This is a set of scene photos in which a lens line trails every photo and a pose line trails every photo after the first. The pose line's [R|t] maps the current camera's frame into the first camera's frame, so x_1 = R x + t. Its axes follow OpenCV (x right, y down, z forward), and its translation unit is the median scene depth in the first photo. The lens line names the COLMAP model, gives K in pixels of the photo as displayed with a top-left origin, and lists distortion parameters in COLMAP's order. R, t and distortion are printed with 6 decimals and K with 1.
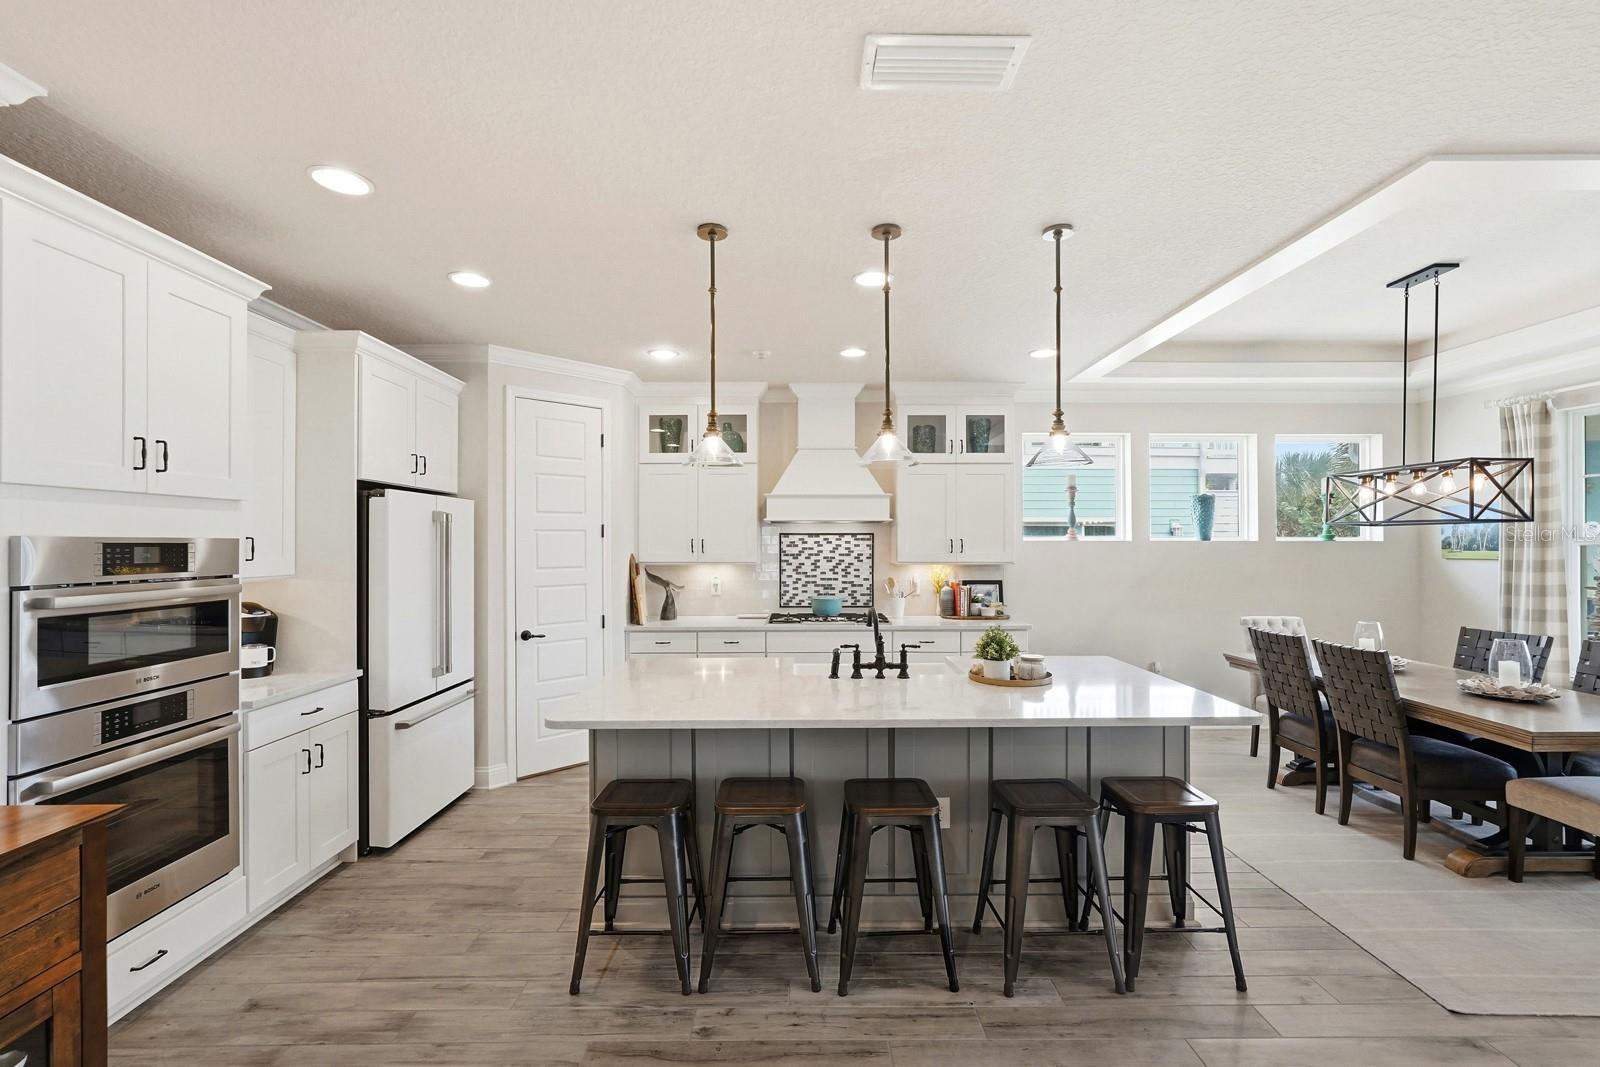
lens RADIAL K [[704.3, 0, 800.0], [0, 704.3, 533.5], [0, 0, 1]] dist [-0.010024, 0.000480]
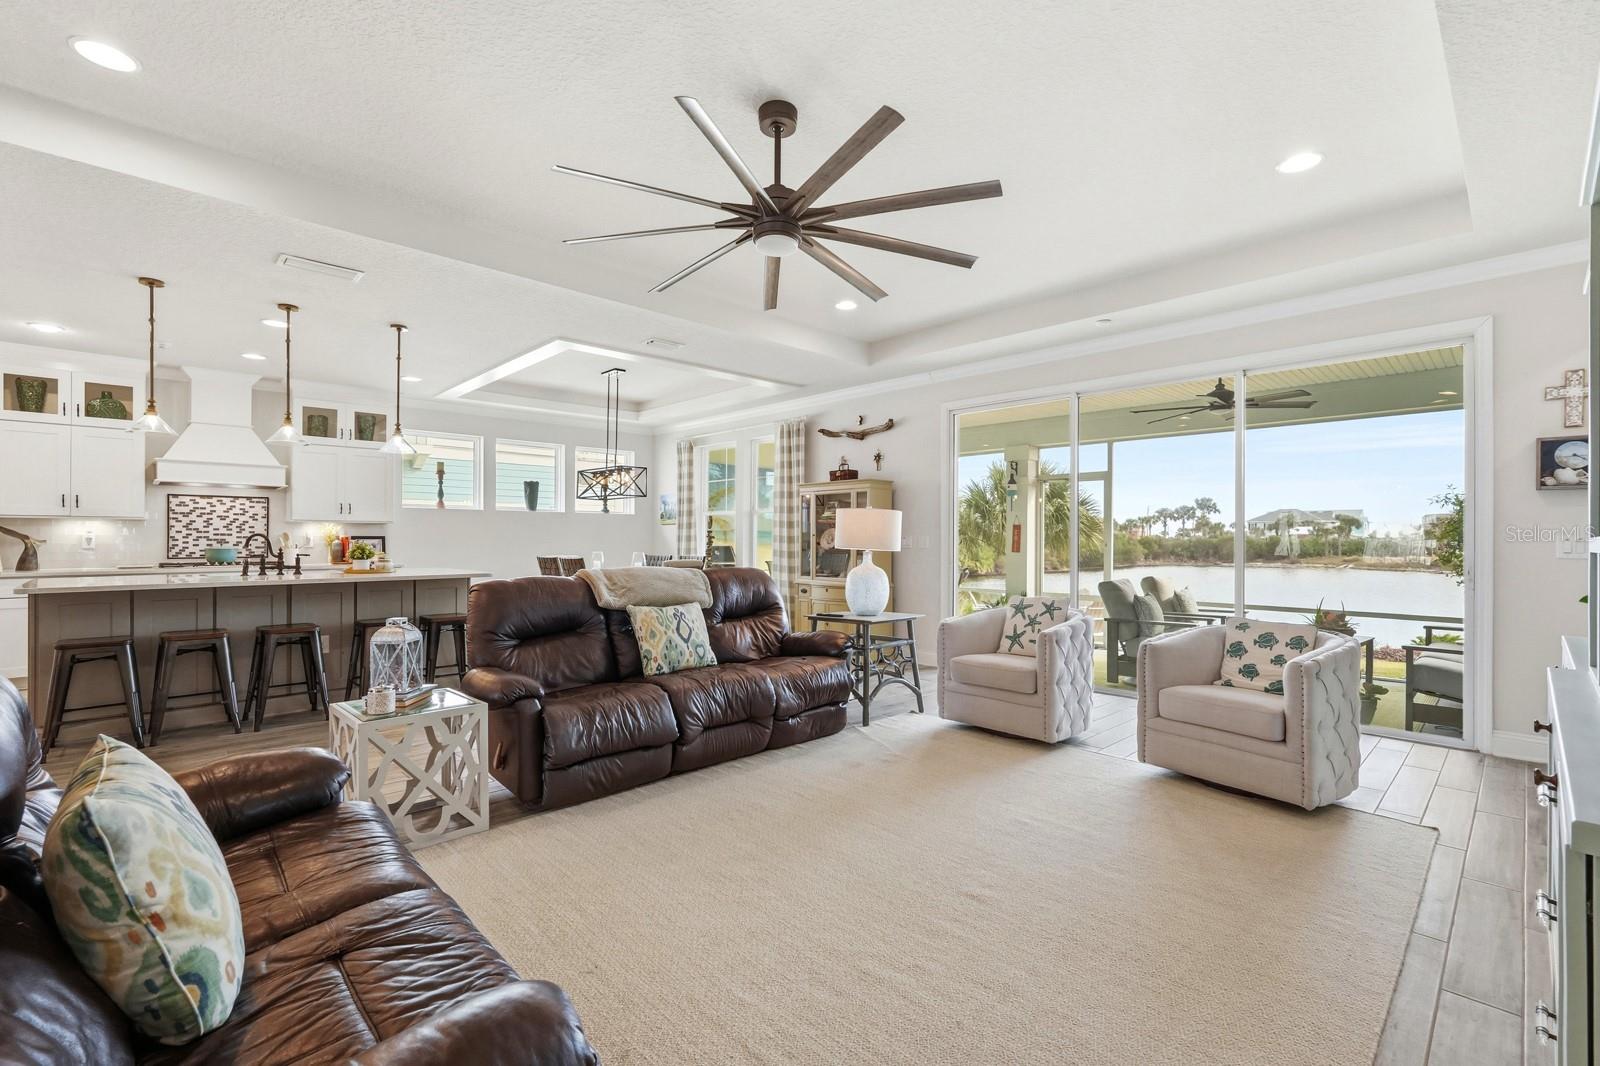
lens RADIAL K [[711.0, 0, 790.8], [0, 711.0, 534.5], [0, 0, 1]] dist [-0.021022, 0.013701]
pose [[0.727104, 0.004967, 0.686509, -0.079384], [-0.010805, 0.999933, 0.004210, 0.049730], [-0.686442, -0.010479, 0.727109, -0.529467]]
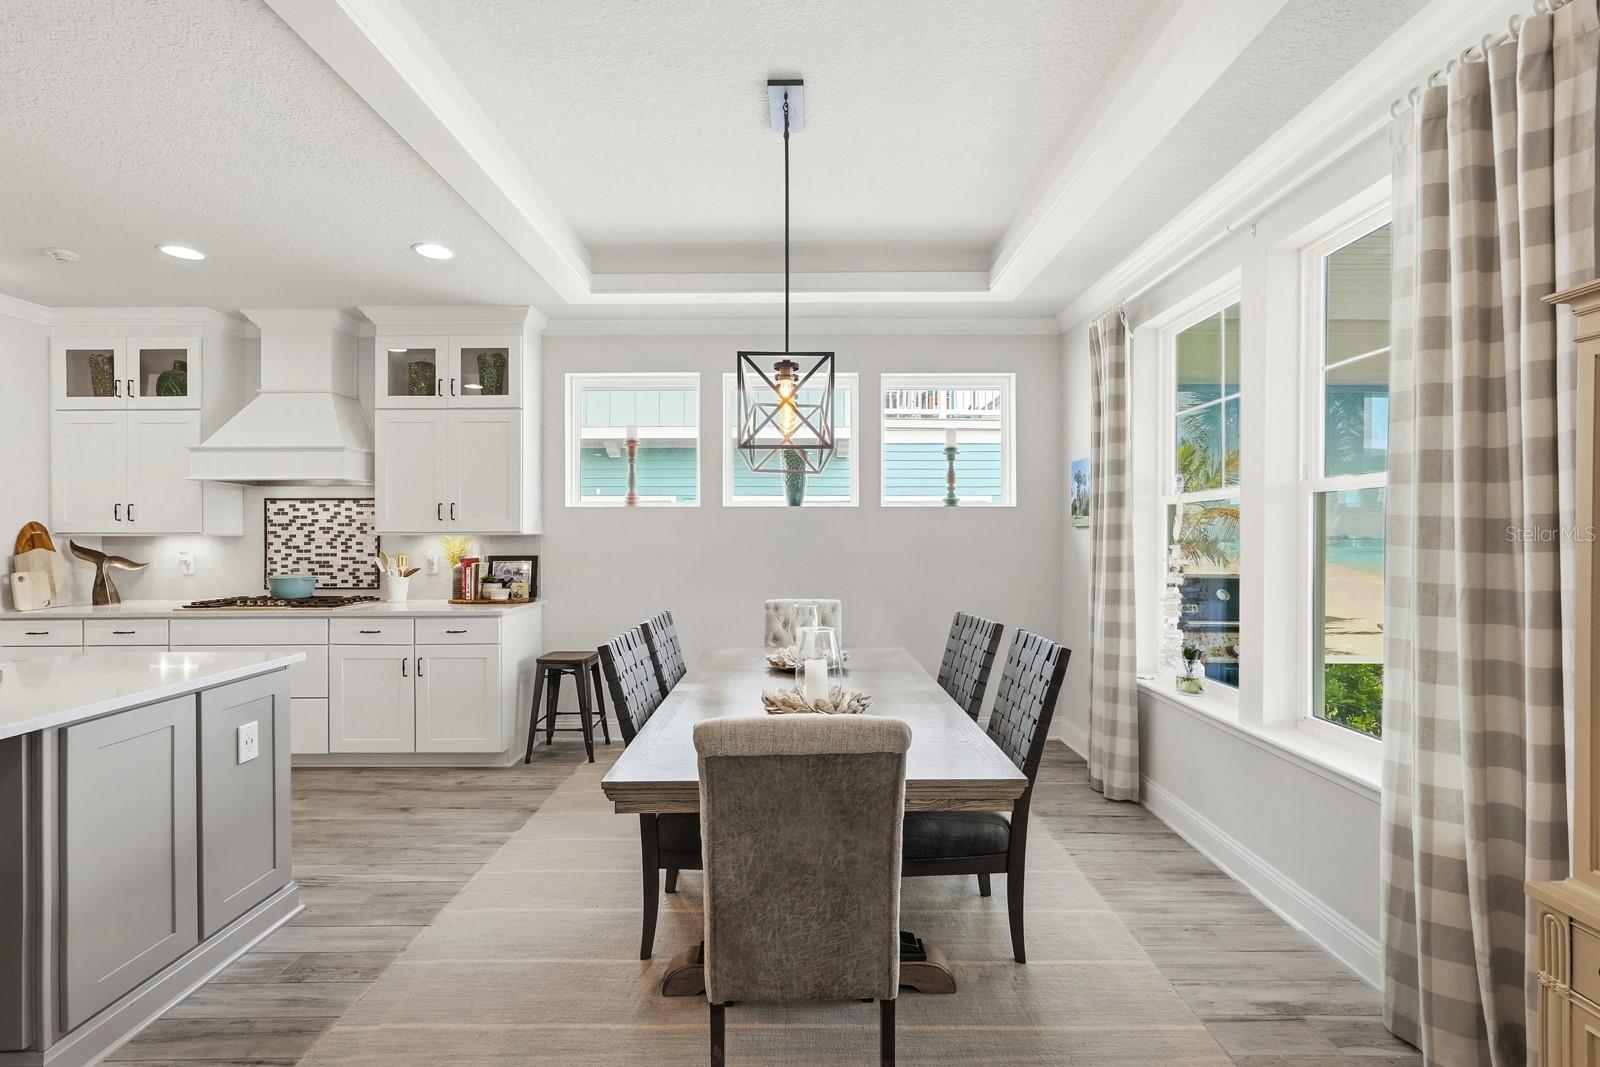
lens RADIAL K [[711.0, 0, 790.8], [0, 711.0, 535.0], [0, 0, 1]] dist [-0.021022, 0.013701]
pose [[0.999991, -0.002706, -0.003286, 0.584626], [0.002758, 0.999867, 0.016066, 0.030644], [0.003242, -0.016075, 0.999866, 0.186774]]
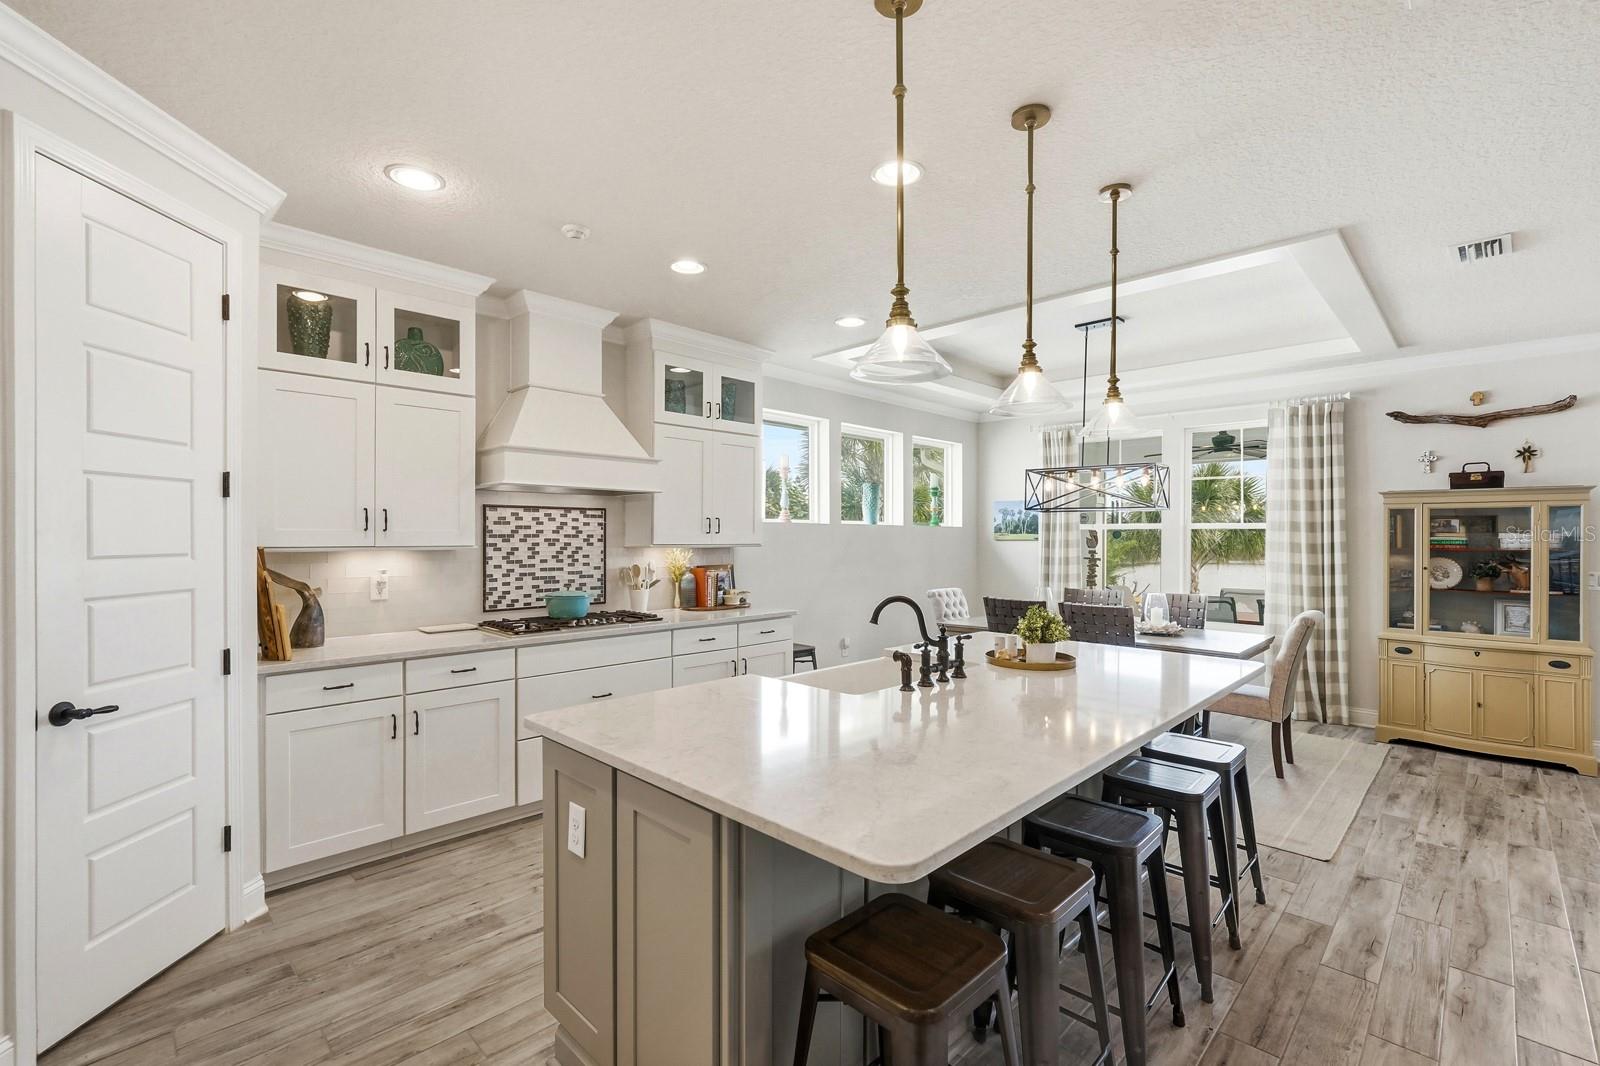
lens RADIAL K [[704.3, 0, 800.0], [0, 704.3, 533.0], [0, 0, 1]] dist [-0.010024, 0.000480]
pose [[0.706304, 0.005675, 0.707886, -0.298107], [-0.013575, 0.999893, 0.005530, 0.019481], [-0.707778, -0.013516, 0.706305, 0.297833]]
